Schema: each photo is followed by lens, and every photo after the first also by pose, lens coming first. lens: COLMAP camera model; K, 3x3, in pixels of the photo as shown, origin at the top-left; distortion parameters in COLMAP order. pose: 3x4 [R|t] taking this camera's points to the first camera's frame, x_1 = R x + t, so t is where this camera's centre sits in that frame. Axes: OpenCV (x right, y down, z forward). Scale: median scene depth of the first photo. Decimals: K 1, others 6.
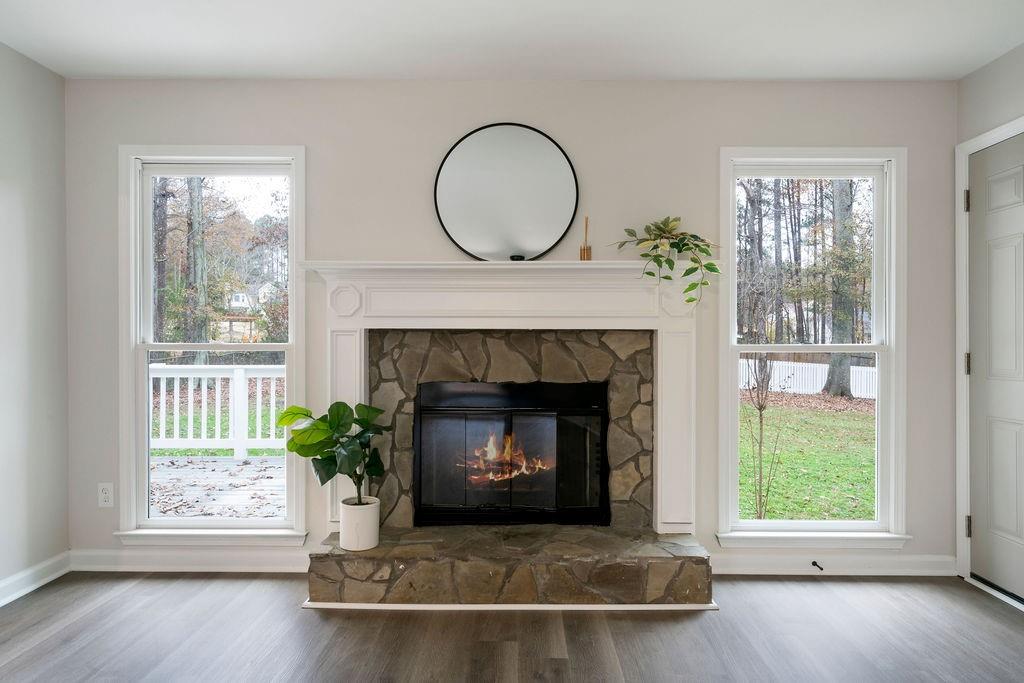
lens RADIAL K [[622.0, 0, 514.6], [0, 622.0, 343.6], [0, 0, 1]] dist [-0.000397, -0.003208]
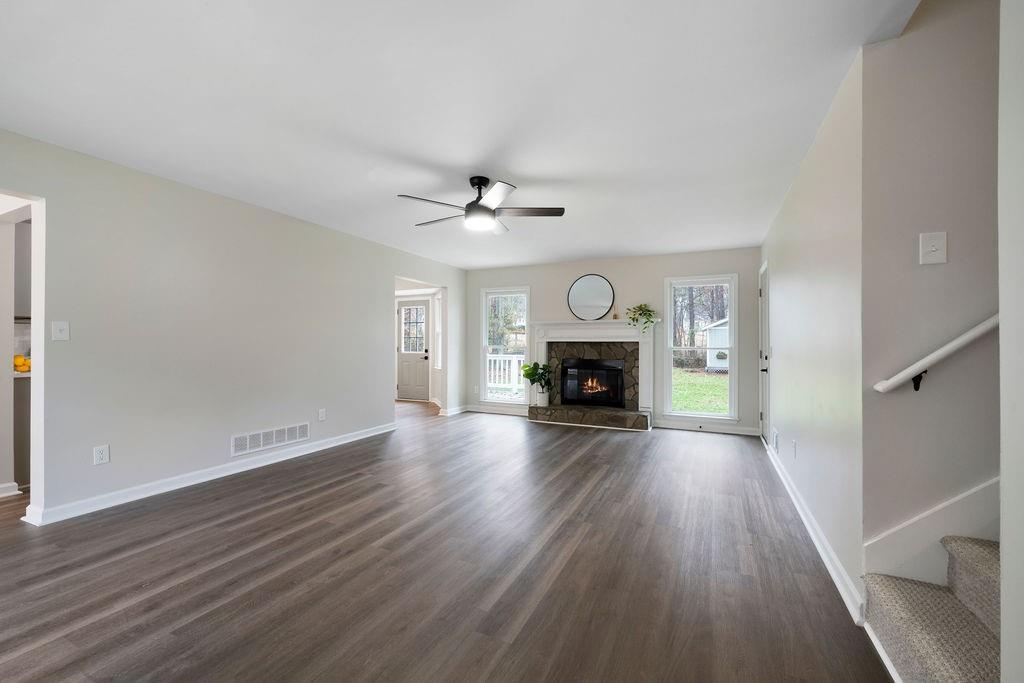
lens RADIAL K [[414.8, 0, 511.2], [0, 414.8, 347.1], [0, 0, 1]] dist [-0.000215, 0.000110]
pose [[0.903990, 0.005994, -0.427512, 0.512167], [-0.006149, 0.999981, 0.001019, 0.004048], [0.427509, 0.001707, 0.904009, -1.022470]]
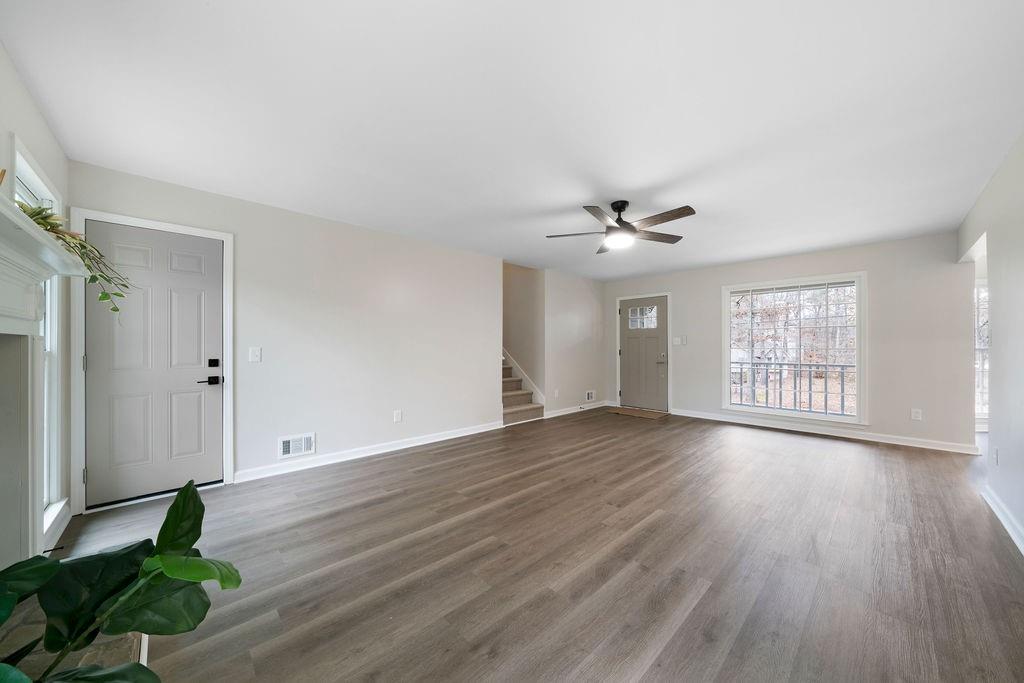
lens RADIAL K [[353.5, 0, 511.0], [0, 353.5, 344.1], [0, 0, 1]] dist [-0.000518, -0.000007]
pose [[-0.697904, 0.006856, 0.716159, -0.537943], [0.001839, 0.999968, -0.007781, -0.002933], [-0.716189, -0.004113, -0.697894, 0.851484]]
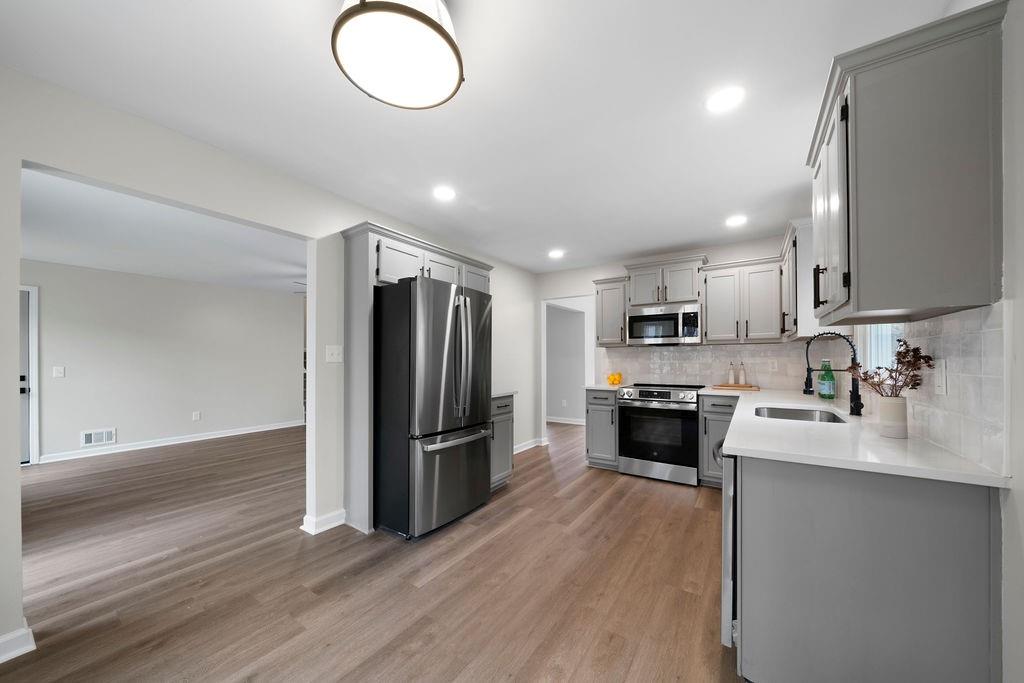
lens RADIAL K [[353.5, 0, 502.5], [0, 353.5, 355.7], [0, 0, 1]] dist [-0.000518, -0.000007]
pose [[-0.832660, 0.009427, 0.553704, -1.582273], [0.005770, 0.999949, -0.008347, -0.025724], [-0.553754, -0.003755, -0.832672, 0.864132]]
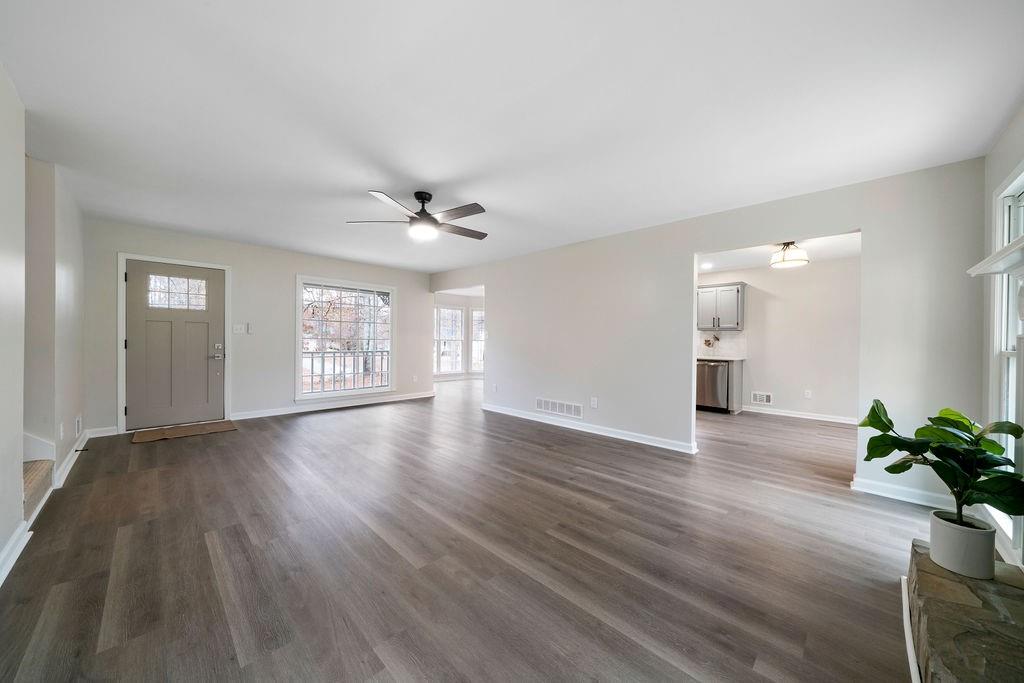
lens RADIAL K [[353.5, 0, 509.6], [0, 353.5, 348.0], [0, 0, 1]] dist [-0.000518, -0.000007]
pose [[-0.702028, 0.008947, -0.712094, 0.545325], [-0.013310, 0.999582, 0.025681, -0.006033], [0.712025, 0.027507, -0.701615, 0.813663]]
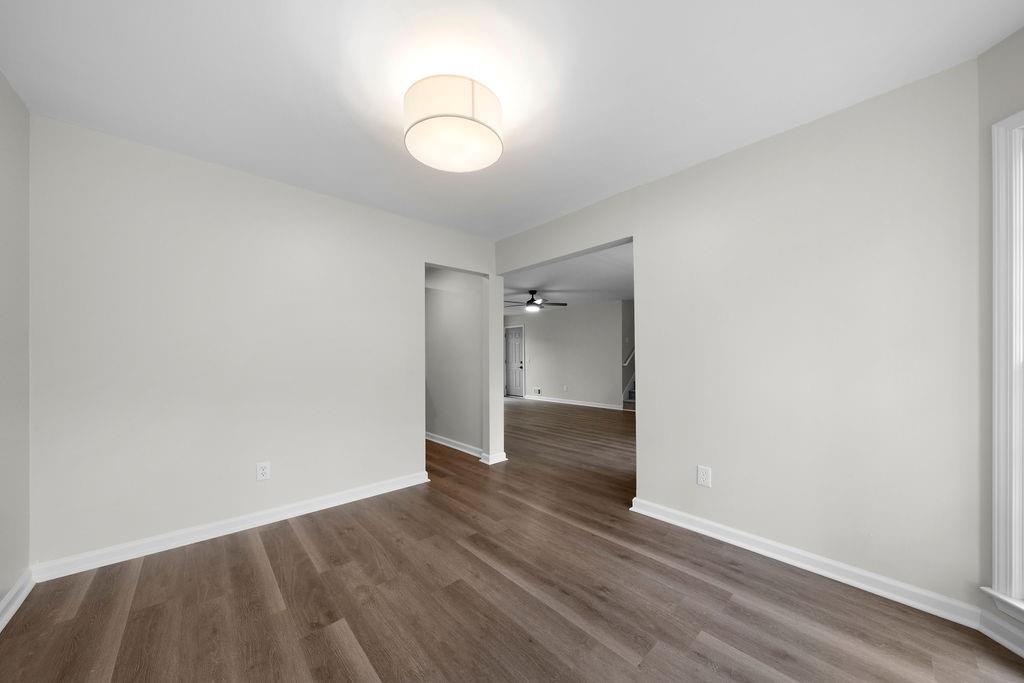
lens RADIAL K [[353.5, 0, 510.2], [0, 353.5, 361.2], [0, 0, 1]] dist [-0.000518, -0.000007]
pose [[0.735893, -0.010206, 0.677021, -1.639361], [0.006311, 0.999946, 0.008214, -0.000869], [-0.677068, -0.001772, 0.735918, -1.647685]]
